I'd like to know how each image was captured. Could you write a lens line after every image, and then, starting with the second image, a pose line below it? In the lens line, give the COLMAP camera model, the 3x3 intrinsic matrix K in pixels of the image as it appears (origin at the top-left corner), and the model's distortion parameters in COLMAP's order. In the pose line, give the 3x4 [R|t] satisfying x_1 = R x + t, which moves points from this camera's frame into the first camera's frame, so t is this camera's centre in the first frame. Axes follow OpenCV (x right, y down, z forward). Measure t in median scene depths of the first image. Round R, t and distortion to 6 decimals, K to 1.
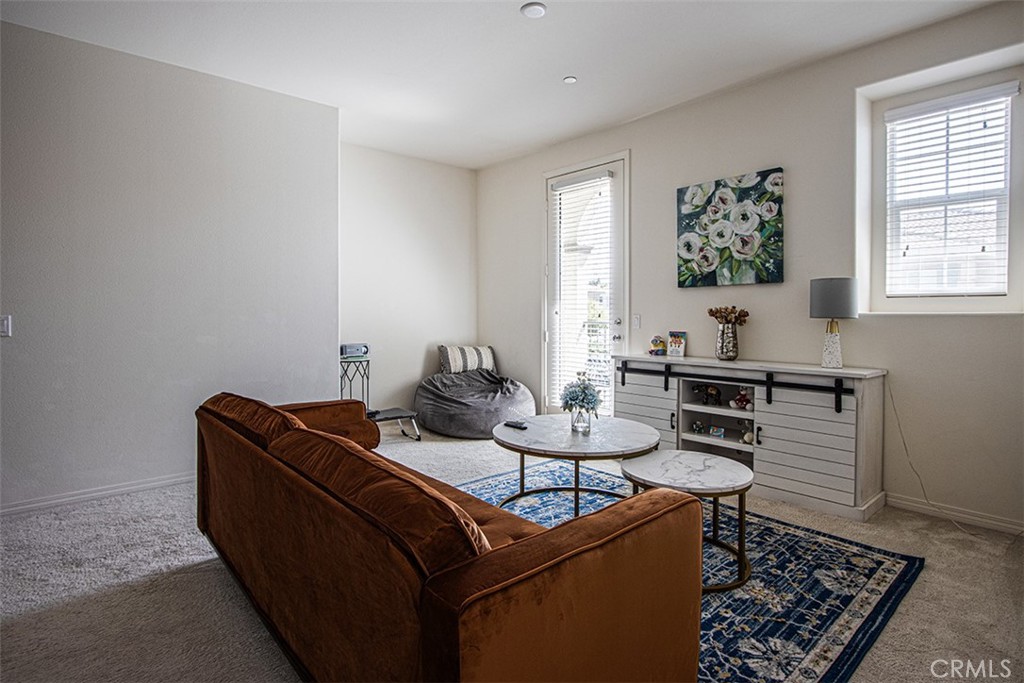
lens RADIAL K [[530.8, 0, 511.2], [0, 530.8, 318.4], [0, 0, 1]] dist [-0.001854, -0.000132]
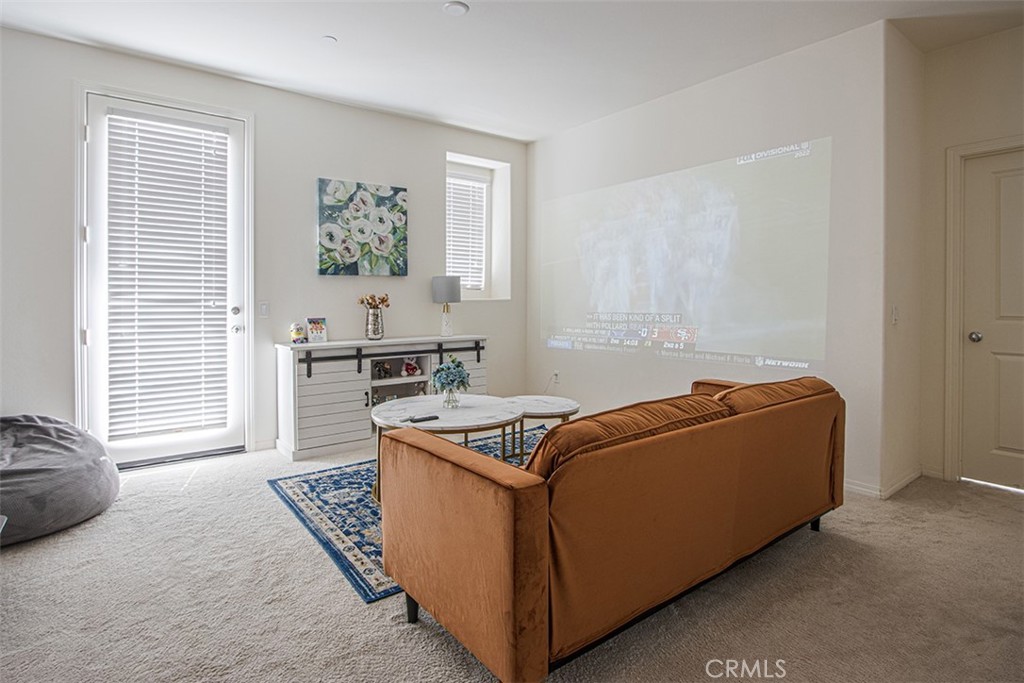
lens RADIAL K [[522.5, 0, 510.6], [0, 522.5, 300.4], [0, 0, 1]] dist [-0.002013, -0.000232]
pose [[0.081063, -0.005808, 0.996692, -0.703674], [0.011919, 0.999917, 0.004857, -0.009906], [-0.996638, 0.011486, 0.081125, 0.591126]]
